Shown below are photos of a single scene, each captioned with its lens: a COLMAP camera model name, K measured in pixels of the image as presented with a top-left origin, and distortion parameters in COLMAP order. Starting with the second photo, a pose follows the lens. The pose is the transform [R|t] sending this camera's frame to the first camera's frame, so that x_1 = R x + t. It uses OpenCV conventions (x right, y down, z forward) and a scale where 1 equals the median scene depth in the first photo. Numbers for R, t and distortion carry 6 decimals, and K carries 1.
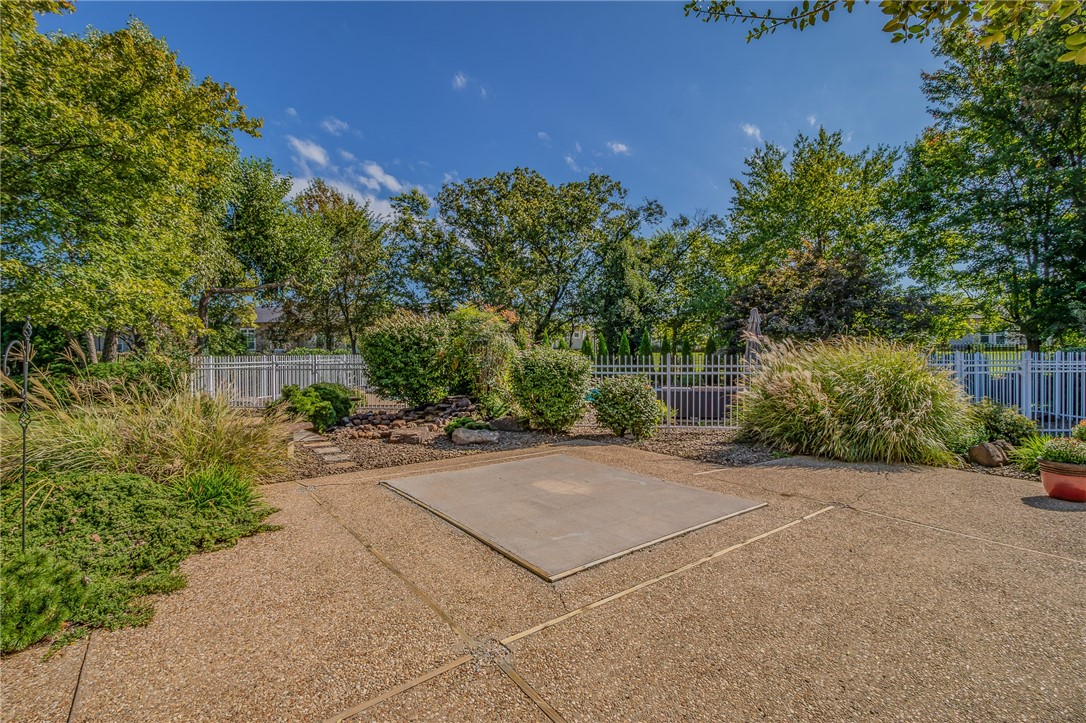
lens RADIAL K [[498.1, 0, 541.6], [0, 498.1, 362.8], [0, 0, 1]] dist [-0.000212, -0.012683]
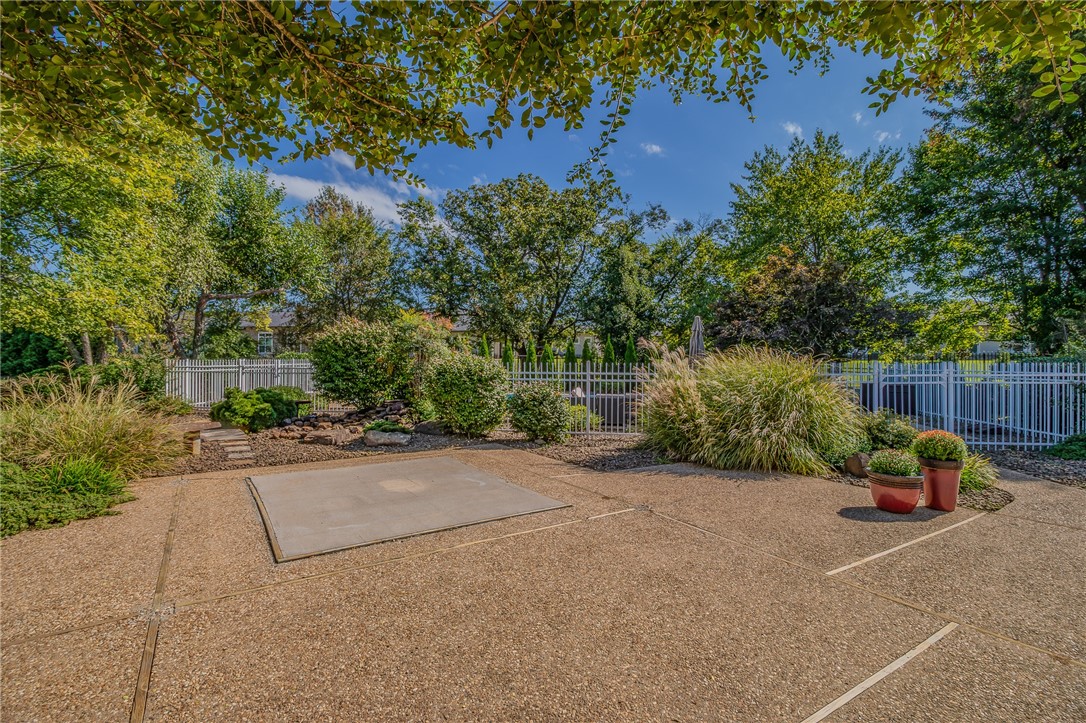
lens RADIAL K [[505.6, 0, 543.0], [0, 505.6, 361.5], [0, 0, 1]] dist [0.001231, -0.013031]
pose [[0.998388, 0.008574, -0.056111, 0.108026], [-0.009309, 0.999874, -0.012863, -0.001724], [0.055993, 0.013364, 0.998342, -0.019695]]
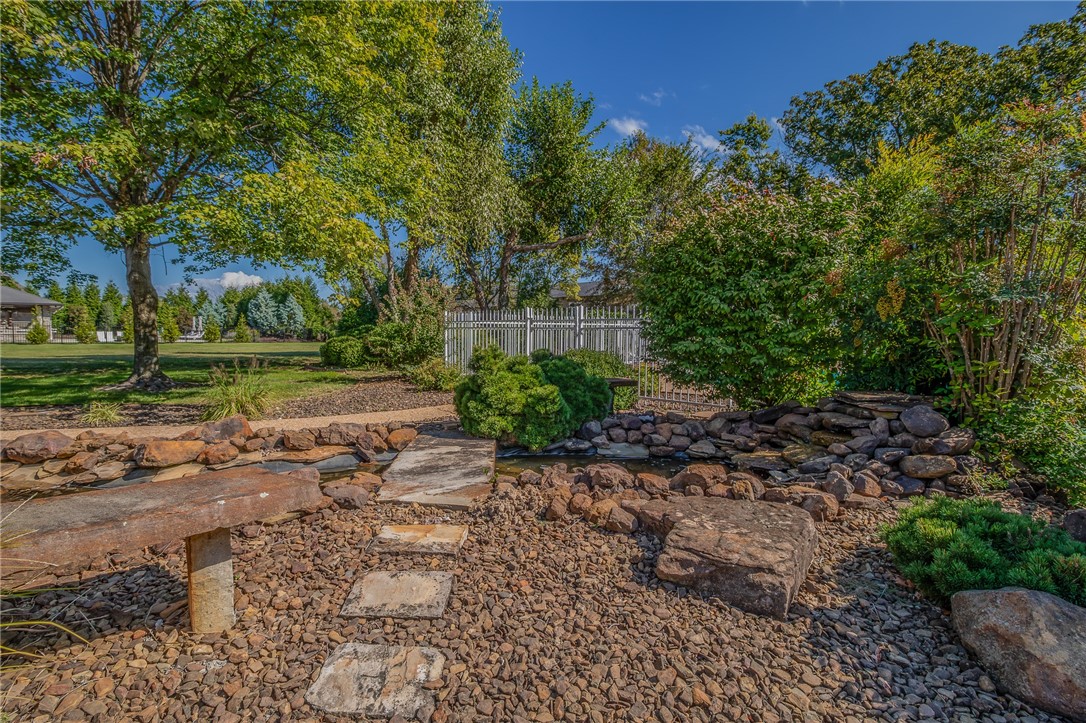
lens RADIAL K [[498.1, 0, 541.6], [0, 498.1, 362.8], [0, 0, 1]] dist [-0.000212, -0.012683]
pose [[0.807896, 0.045877, -0.587537, -0.086954], [-0.020487, 0.998549, 0.049799, 0.017321], [0.588969, -0.028195, 0.807663, 0.317702]]
